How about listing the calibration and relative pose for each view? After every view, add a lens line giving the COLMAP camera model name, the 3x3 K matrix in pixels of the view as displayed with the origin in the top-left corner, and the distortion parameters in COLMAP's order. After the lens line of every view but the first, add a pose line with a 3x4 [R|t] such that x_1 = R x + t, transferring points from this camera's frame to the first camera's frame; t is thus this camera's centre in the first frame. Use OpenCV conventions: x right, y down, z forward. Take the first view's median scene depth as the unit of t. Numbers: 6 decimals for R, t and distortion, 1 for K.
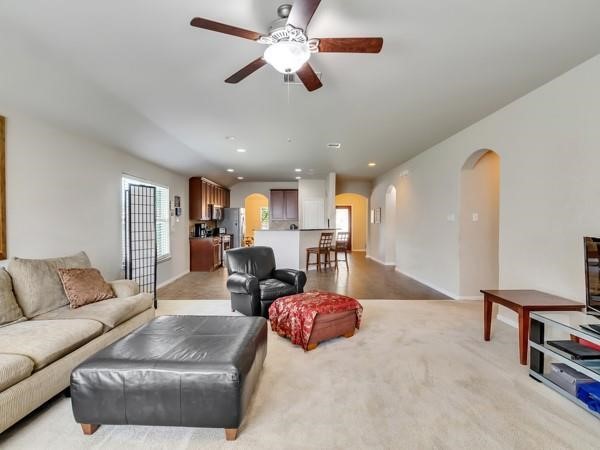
lens RADIAL K [[306.8, 0, 295.1], [0, 306.8, 225.4], [0, 0, 1]] dist [-0.007133, 0.005331]
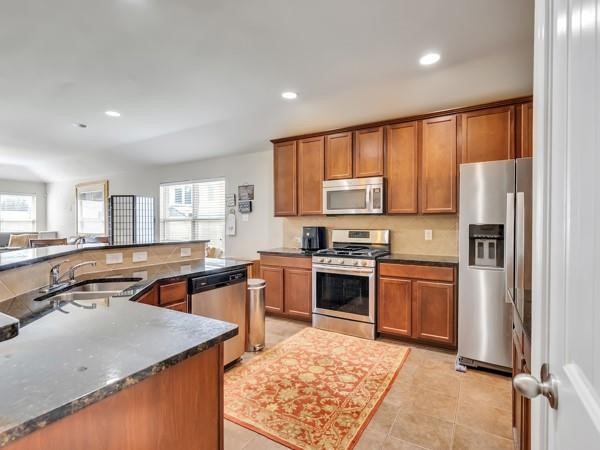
lens RADIAL K [[306.8, 0, 296.7], [0, 306.8, 224.0], [0, 0, 1]] dist [-0.007133, 0.005331]
pose [[-0.510359, 0.005328, -0.859945, 0.231902], [-0.006346, 0.999930, 0.009961, -0.018603], [0.859938, 0.010541, -0.510290, 2.040062]]
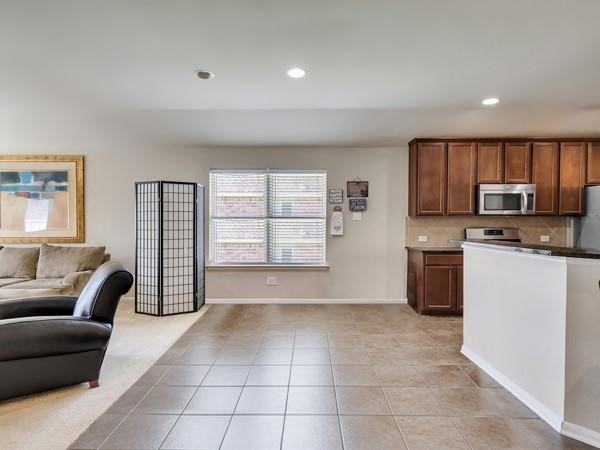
lens RADIAL K [[306.8, 0, 296.4], [0, 306.8, 224.8], [0, 0, 1]] dist [-0.007133, 0.005331]
pose [[-0.011603, 0.011919, -0.999862, 0.379649], [-0.012090, 0.999854, 0.012059, -0.011228], [0.999860, 0.012229, -0.011457, 1.223199]]
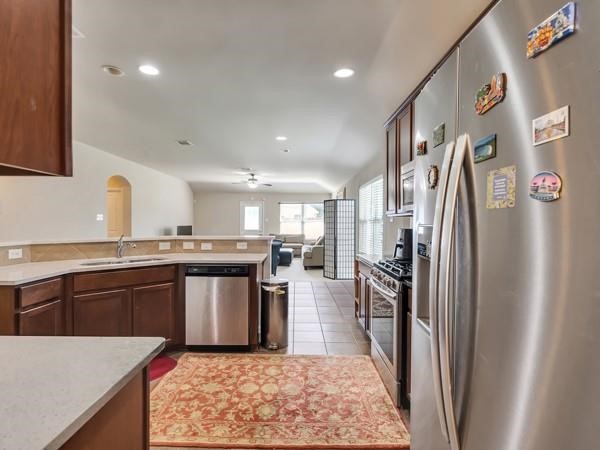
lens RADIAL K [[306.8, 0, 296.1], [0, 306.8, 223.7], [0, 0, 1]] dist [-0.007133, 0.005331]
pose [[-0.999958, -0.005249, -0.007485, -0.258116], [-0.005339, 0.999912, 0.012152, -0.019998], [0.007421, 0.012191, -0.999898, 2.259811]]
